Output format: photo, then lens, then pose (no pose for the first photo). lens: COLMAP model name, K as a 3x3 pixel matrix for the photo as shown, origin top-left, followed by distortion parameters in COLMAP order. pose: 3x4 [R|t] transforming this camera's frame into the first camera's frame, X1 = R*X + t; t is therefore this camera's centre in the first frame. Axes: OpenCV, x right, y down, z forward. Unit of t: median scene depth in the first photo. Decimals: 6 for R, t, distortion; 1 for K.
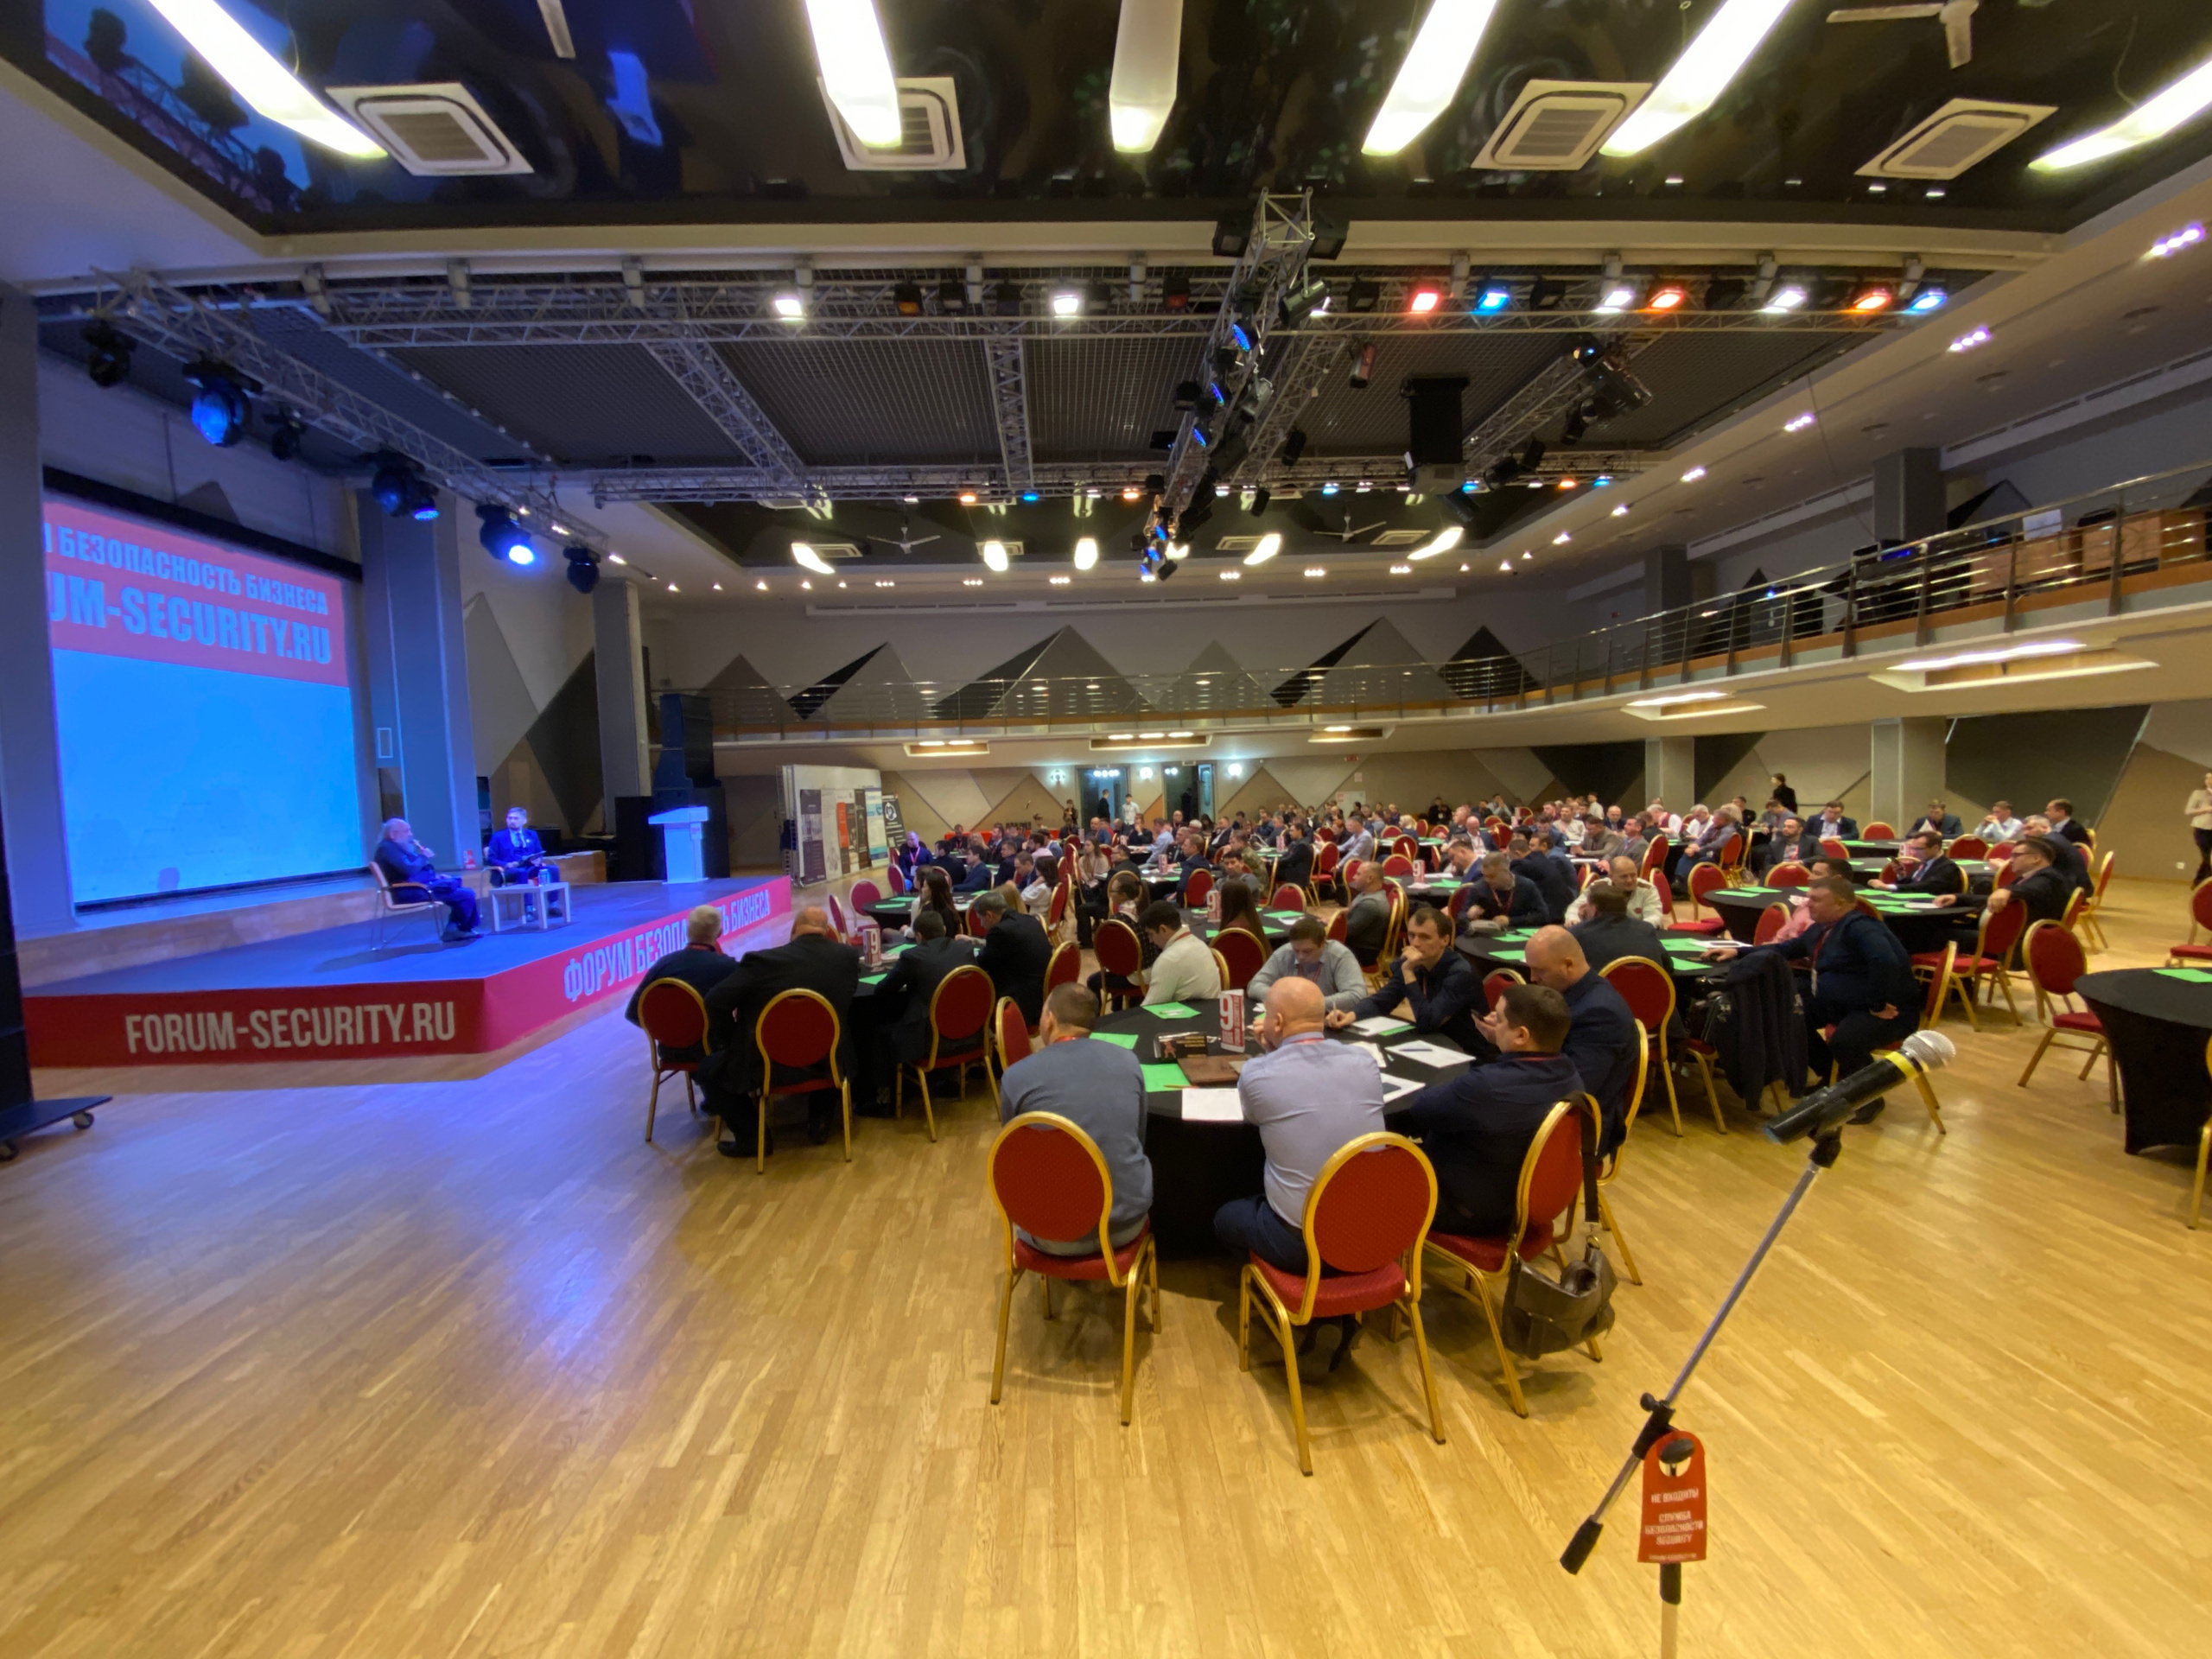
lens RADIAL K [[891.4, 0, 1102.3], [0, 891.4, 830.9], [0, 0, 1]] dist [0.016137, -0.018424]
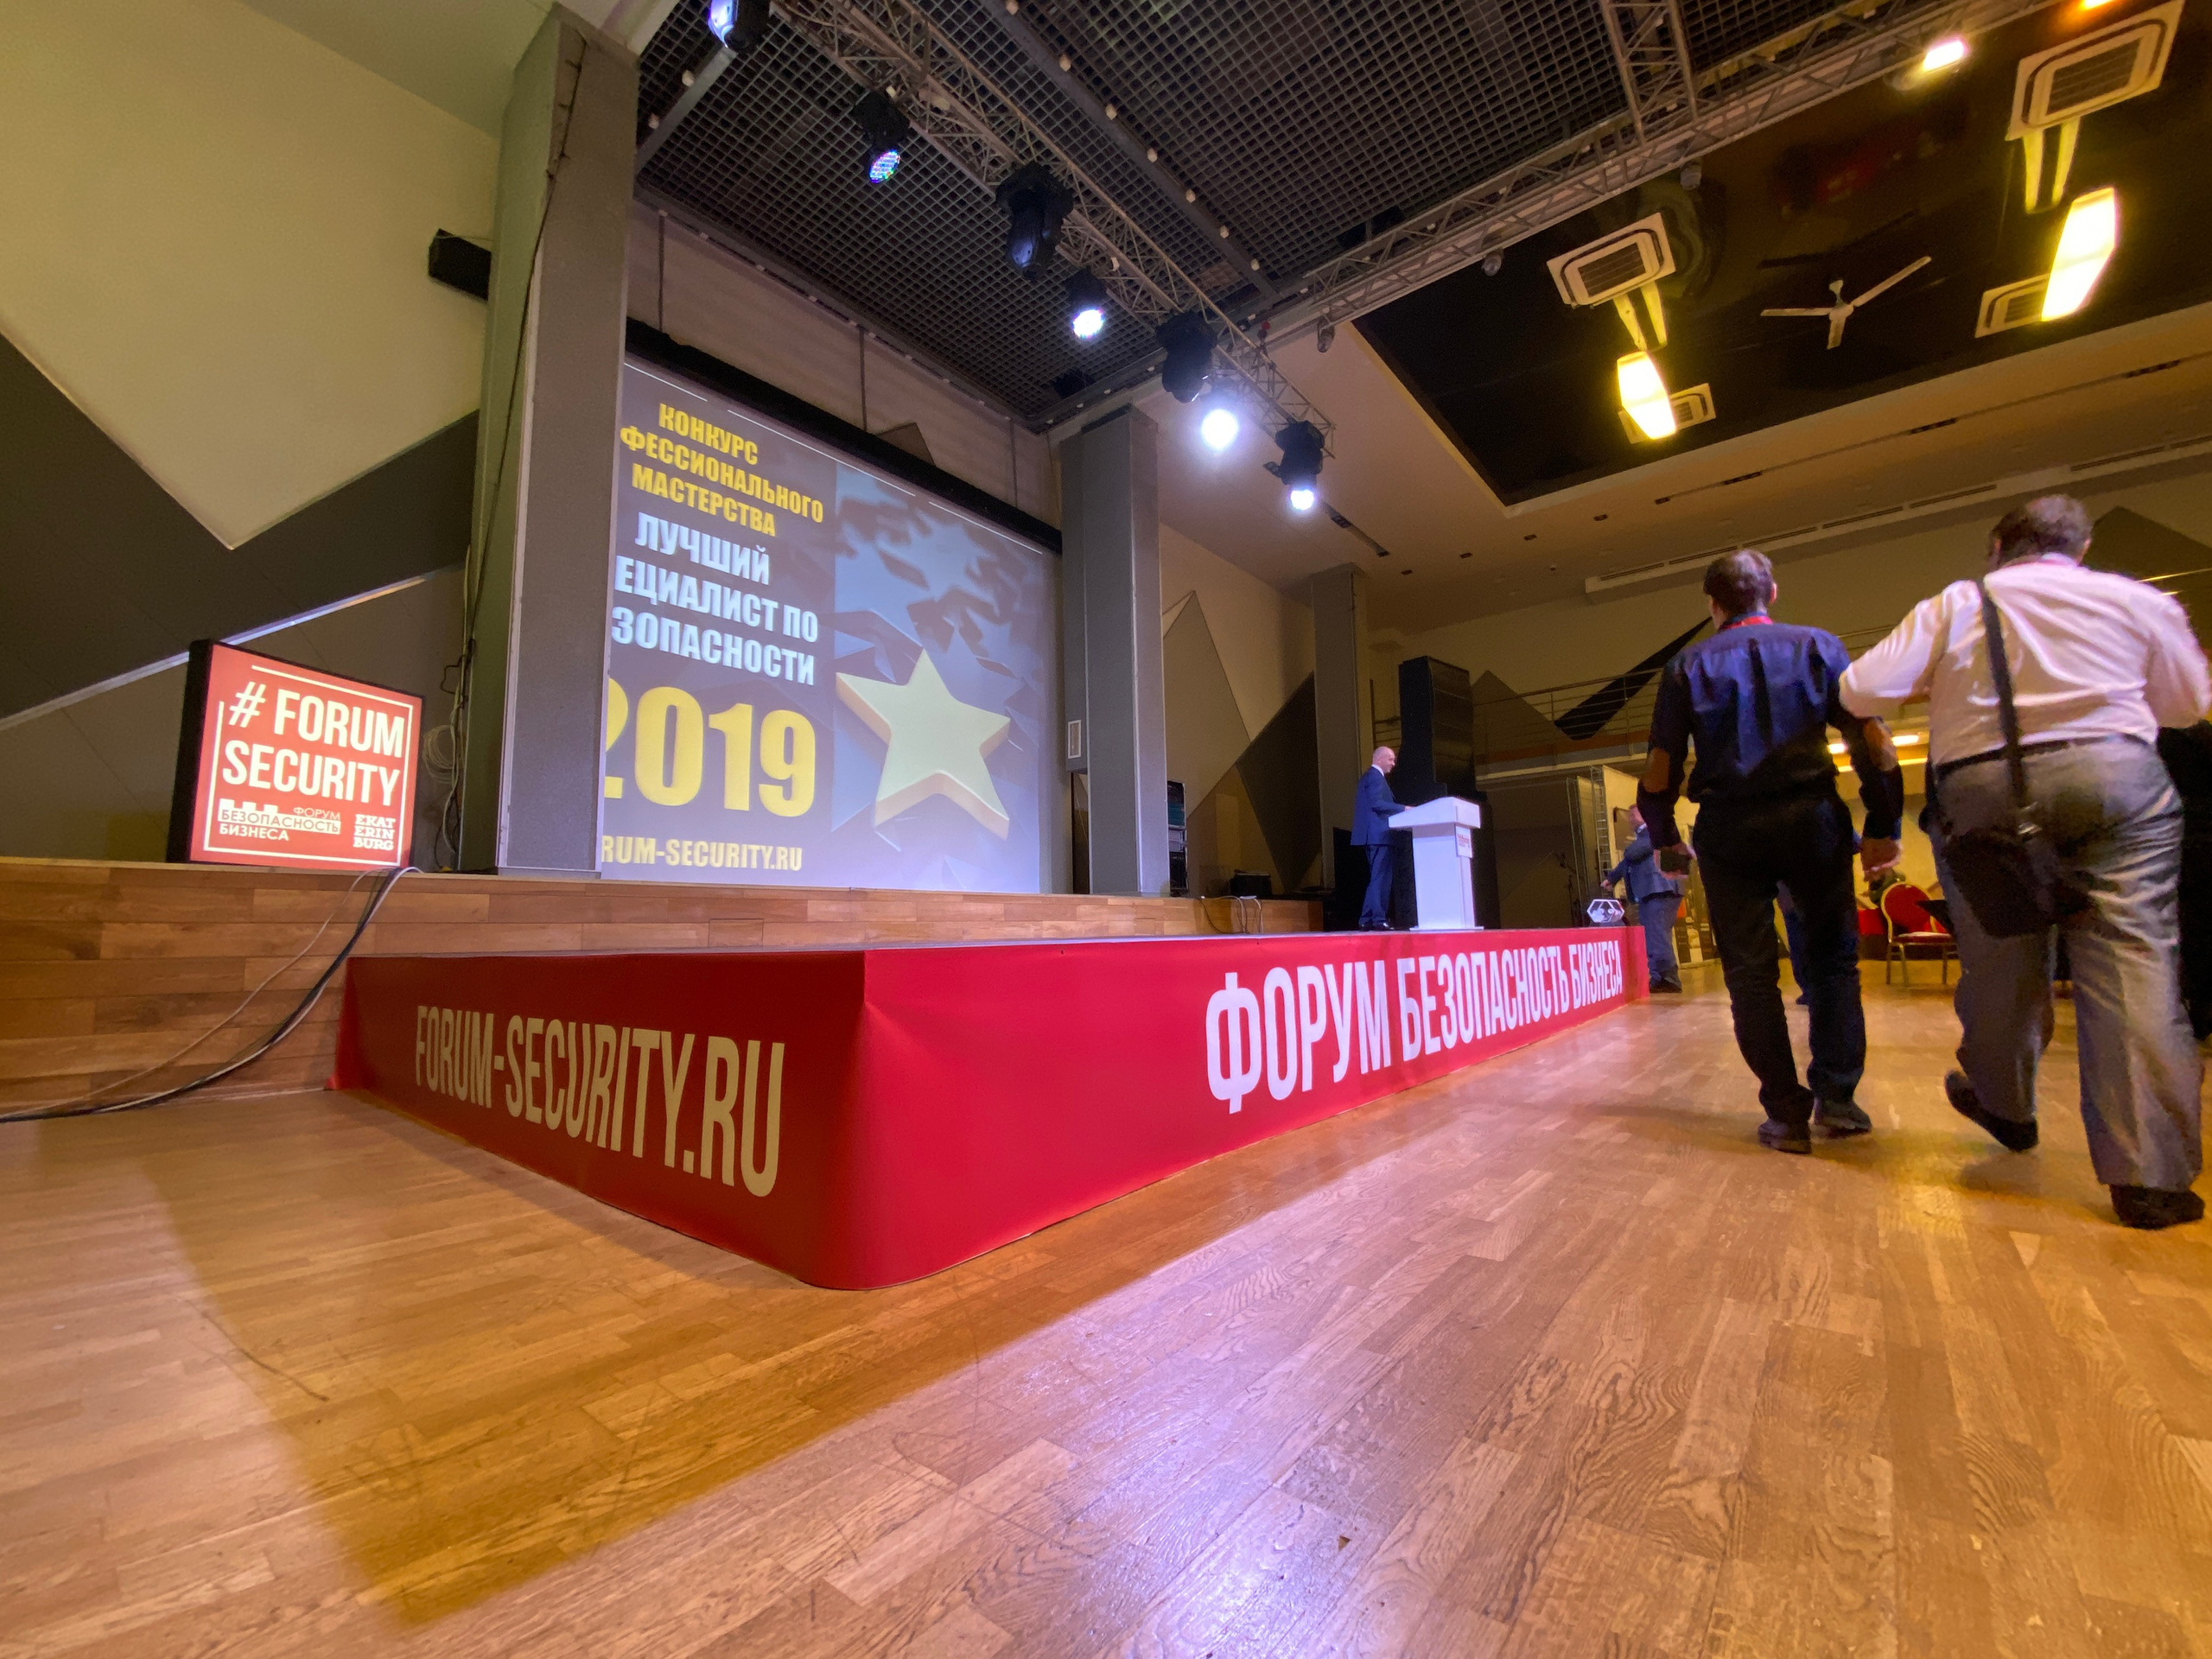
lens RADIAL K [[893.7, 0, 1108.1], [0, 893.7, 834.5], [0, 0, 1]] dist [0.012982, -0.017247]
pose [[0.738051, -0.055481, -0.672460, -0.343067], [-0.041123, 0.991063, -0.126900, 0.115001], [0.673491, 0.121312, 0.729173, 0.615231]]
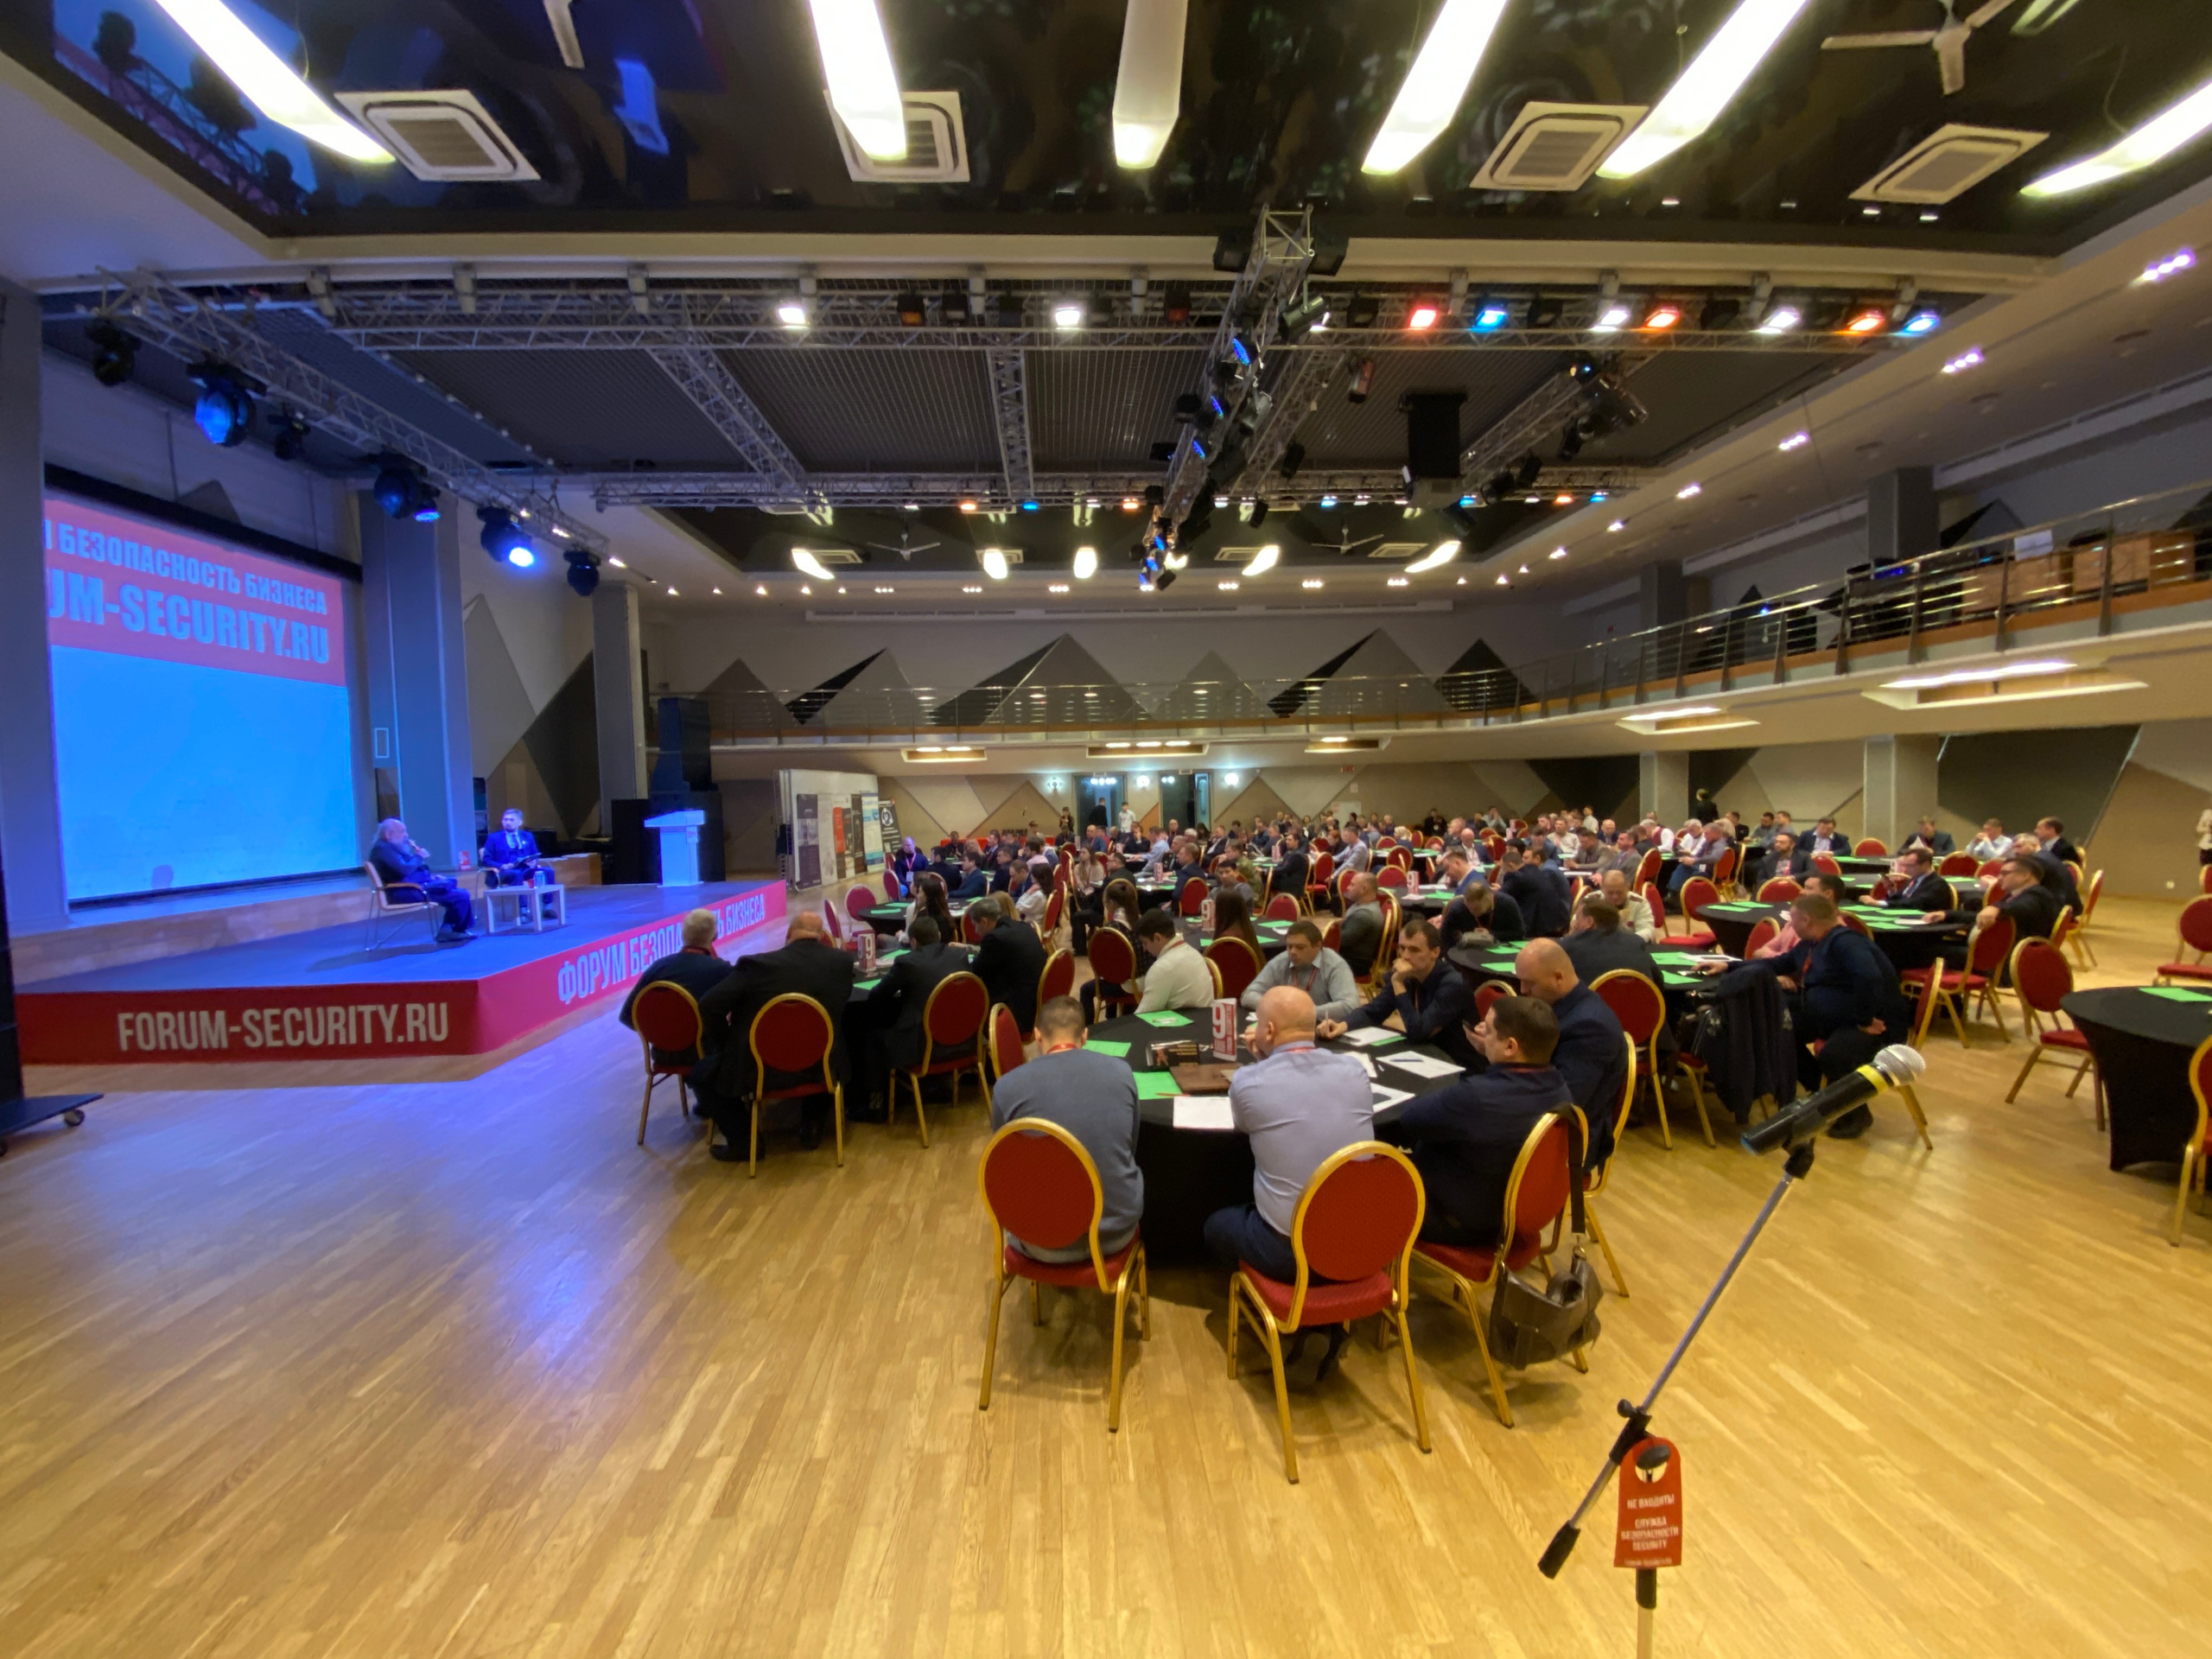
lens RADIAL K [[891.4, 0, 1102.3], [0, 891.4, 830.9], [0, 0, 1]] dist [0.016137, -0.018424]
pose [[0.999933, 0.010899, 0.003847, 0.000749], [-0.010866, 0.999904, -0.008651, -0.000320], [-0.003941, 0.008609, 0.999955, -0.002843]]
